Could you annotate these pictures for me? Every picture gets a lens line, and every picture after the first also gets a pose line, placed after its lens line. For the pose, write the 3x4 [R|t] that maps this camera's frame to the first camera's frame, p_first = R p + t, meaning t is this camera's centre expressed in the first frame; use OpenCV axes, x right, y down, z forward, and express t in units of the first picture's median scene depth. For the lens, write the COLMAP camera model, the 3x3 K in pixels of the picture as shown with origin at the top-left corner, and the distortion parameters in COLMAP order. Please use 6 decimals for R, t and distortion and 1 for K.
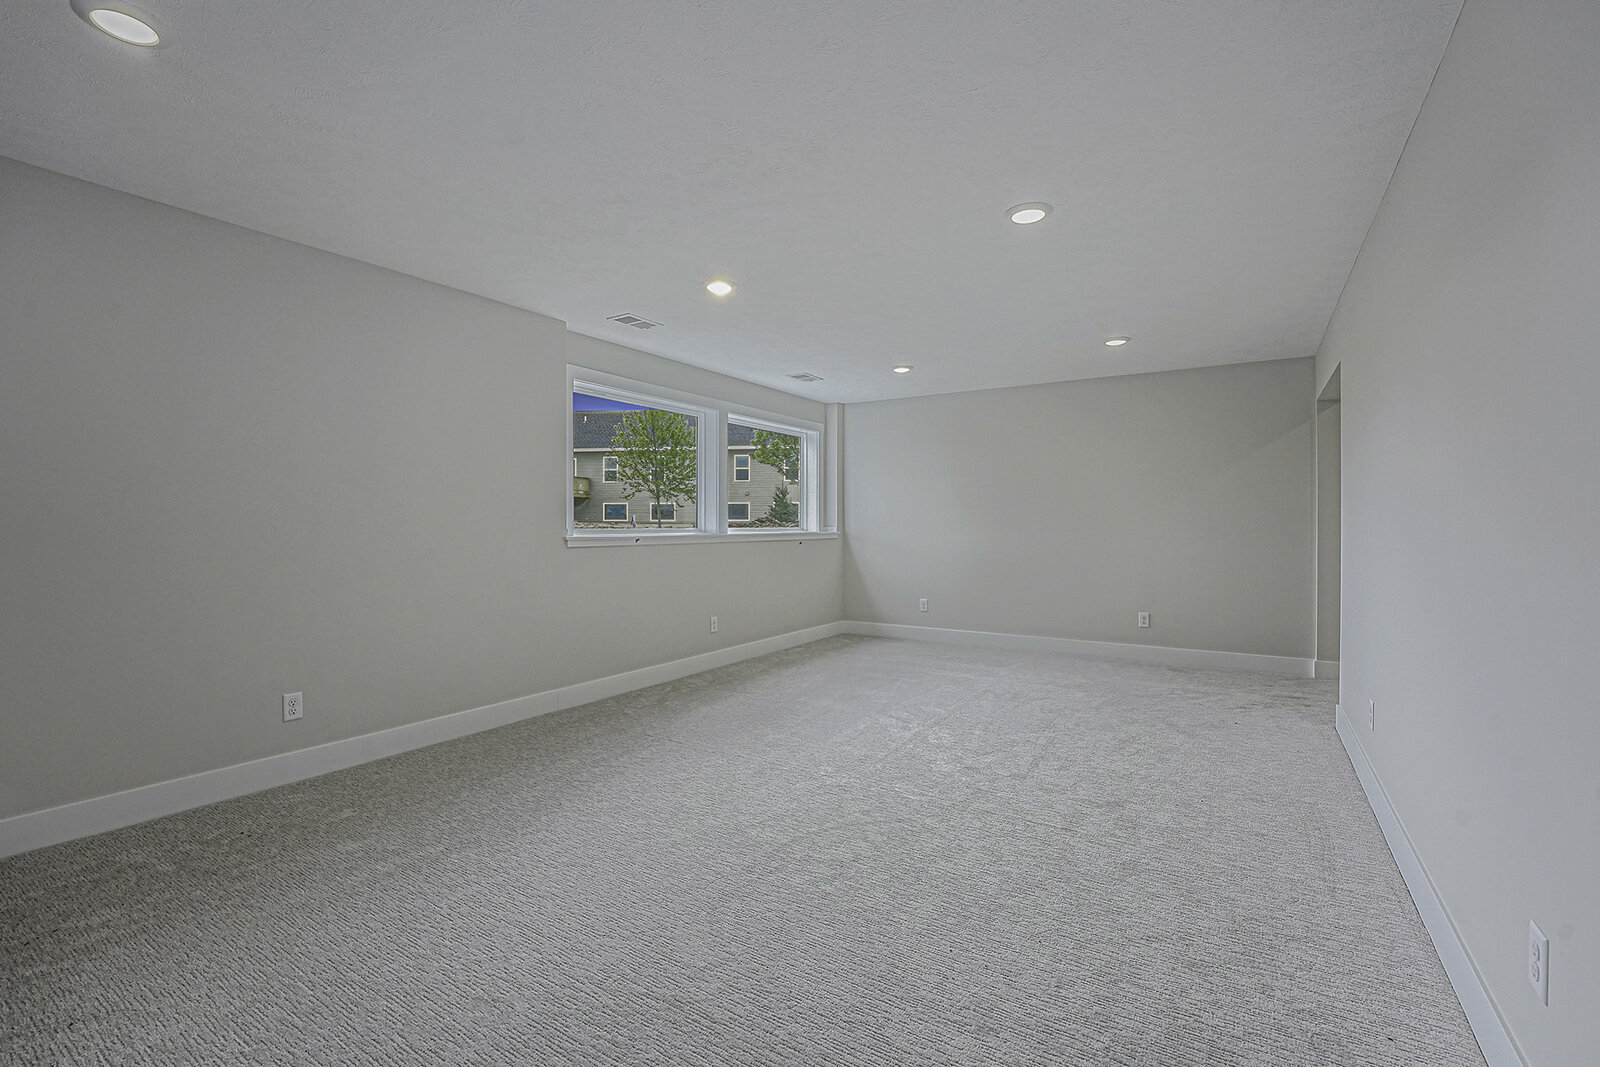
lens RADIAL K [[686.7, 0, 797.8], [0, 686.7, 531.0], [0, 0, 1]] dist [-0.016578, -0.001172]
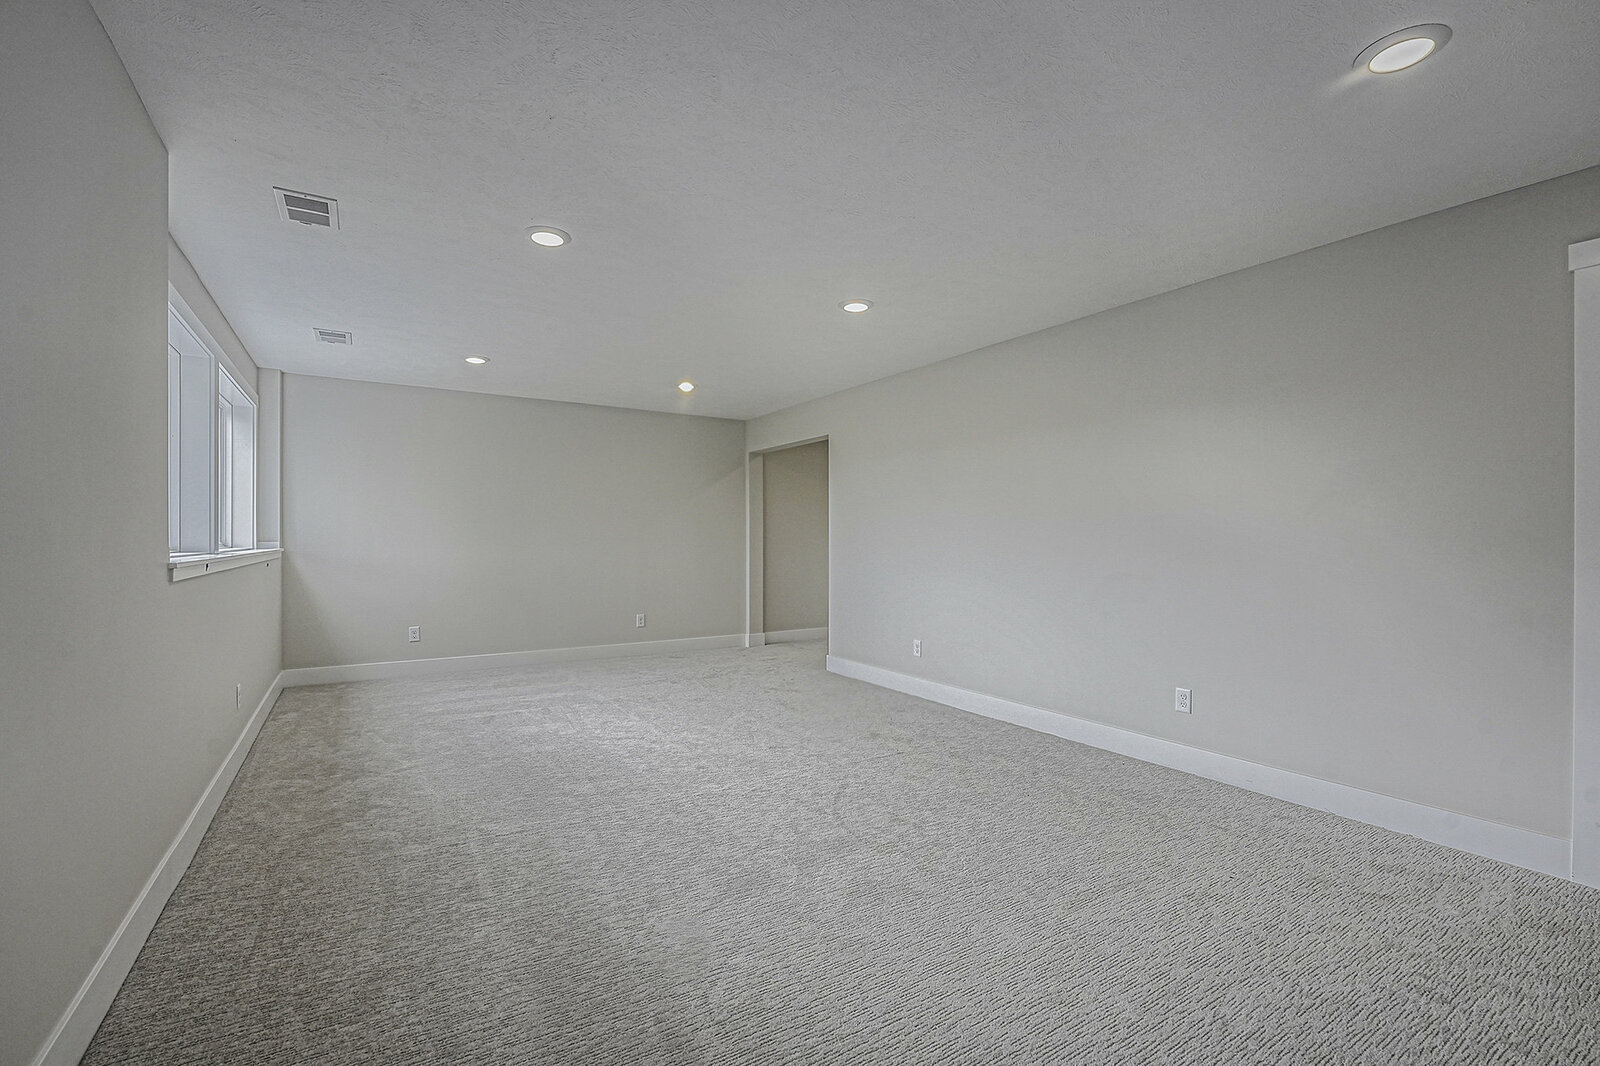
lens RADIAL K [[686.7, 0, 785.4], [0, 686.7, 533.7], [0, 0, 1]] dist [-0.016578, -0.001172]
pose [[0.445927, 0.005212, 0.895054, -0.418562], [0.007102, 0.999931, -0.009361, -0.006089], [-0.895041, 0.010531, 0.445860, 0.234484]]
